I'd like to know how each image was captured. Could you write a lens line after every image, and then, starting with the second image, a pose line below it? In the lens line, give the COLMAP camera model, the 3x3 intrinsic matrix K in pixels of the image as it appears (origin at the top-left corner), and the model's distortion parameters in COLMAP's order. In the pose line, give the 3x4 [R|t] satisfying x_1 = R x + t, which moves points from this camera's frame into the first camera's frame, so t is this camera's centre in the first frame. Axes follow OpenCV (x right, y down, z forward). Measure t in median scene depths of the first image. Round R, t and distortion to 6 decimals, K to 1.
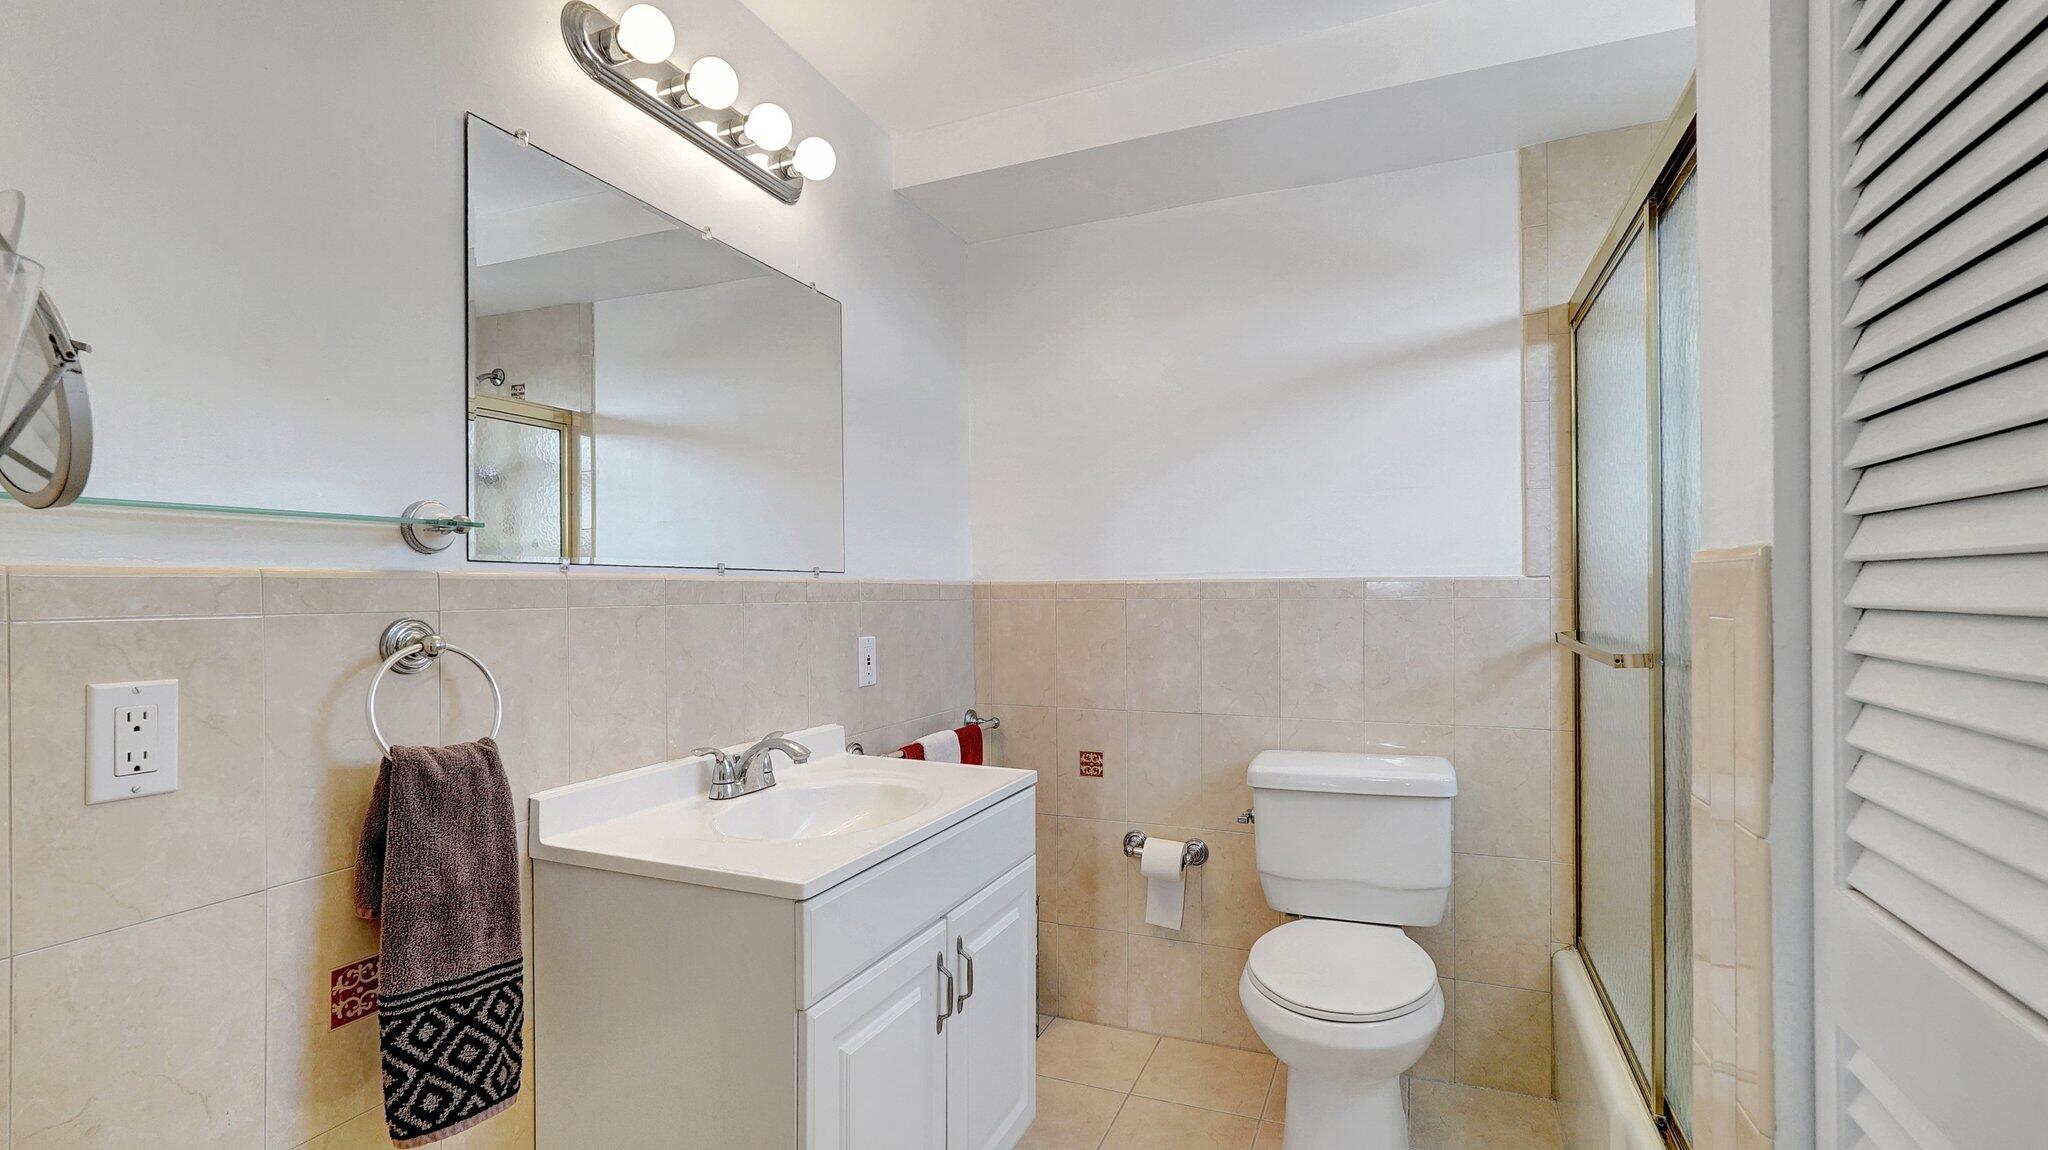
lens RADIAL K [[910.6, 0, 1018.1], [0, 910.6, 598.4], [0, 0, 1]] dist [-0.028890, 0.012358]
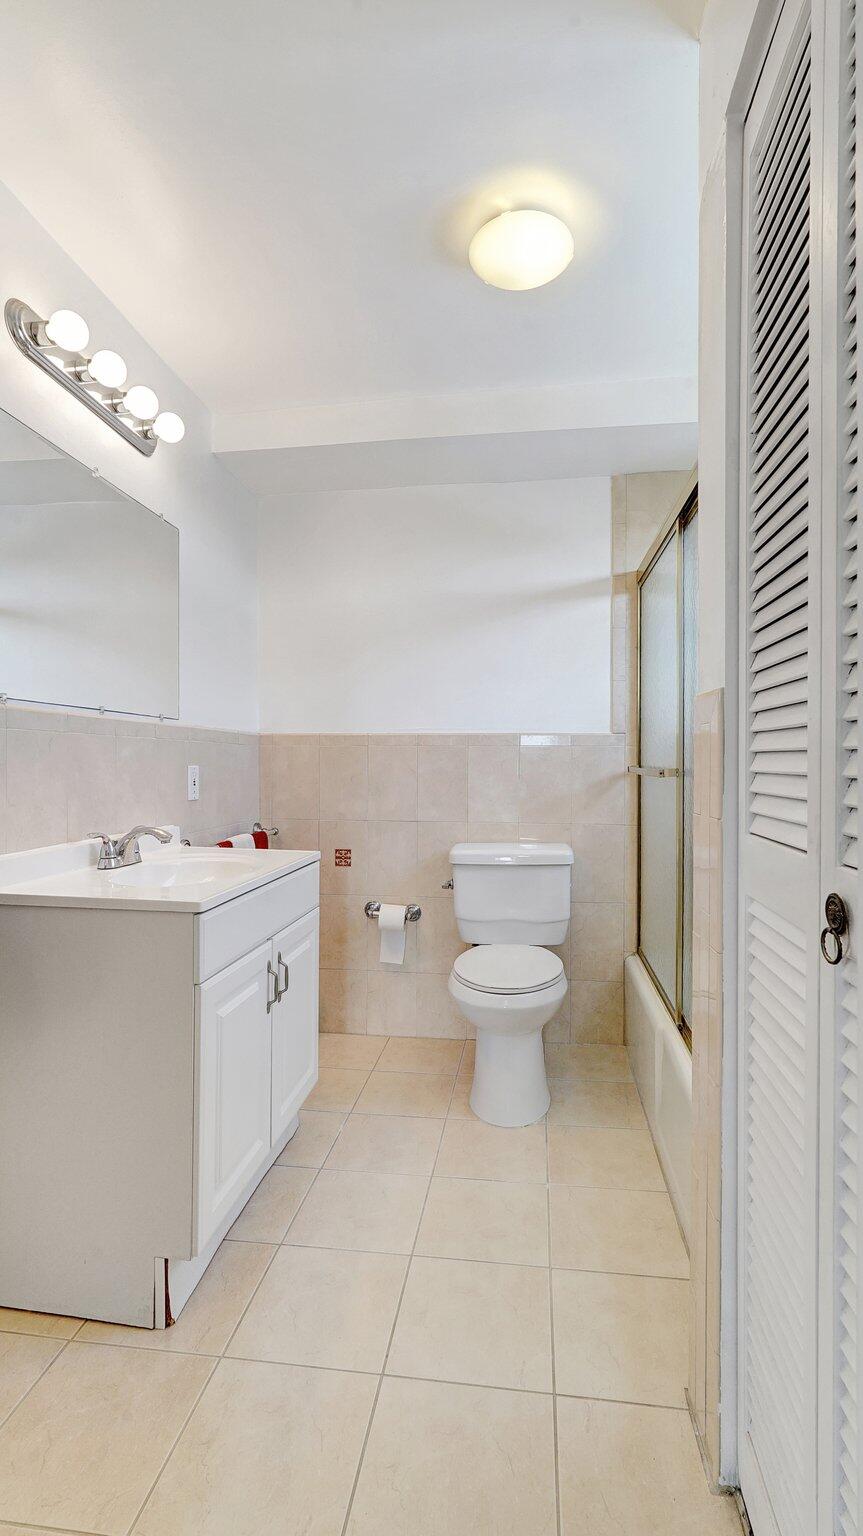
lens RADIAL K [[682.9, 0, 431.5], [0, 682.9, 768.0], [0, 0, 1]] dist [-0.028890, 0.012358]
pose [[0.965388, 0.009136, 0.260656, -0.092948], [-0.009693, 0.999953, 0.000853, 0.045580], [-0.260636, -0.003350, 0.965431, -0.136540]]
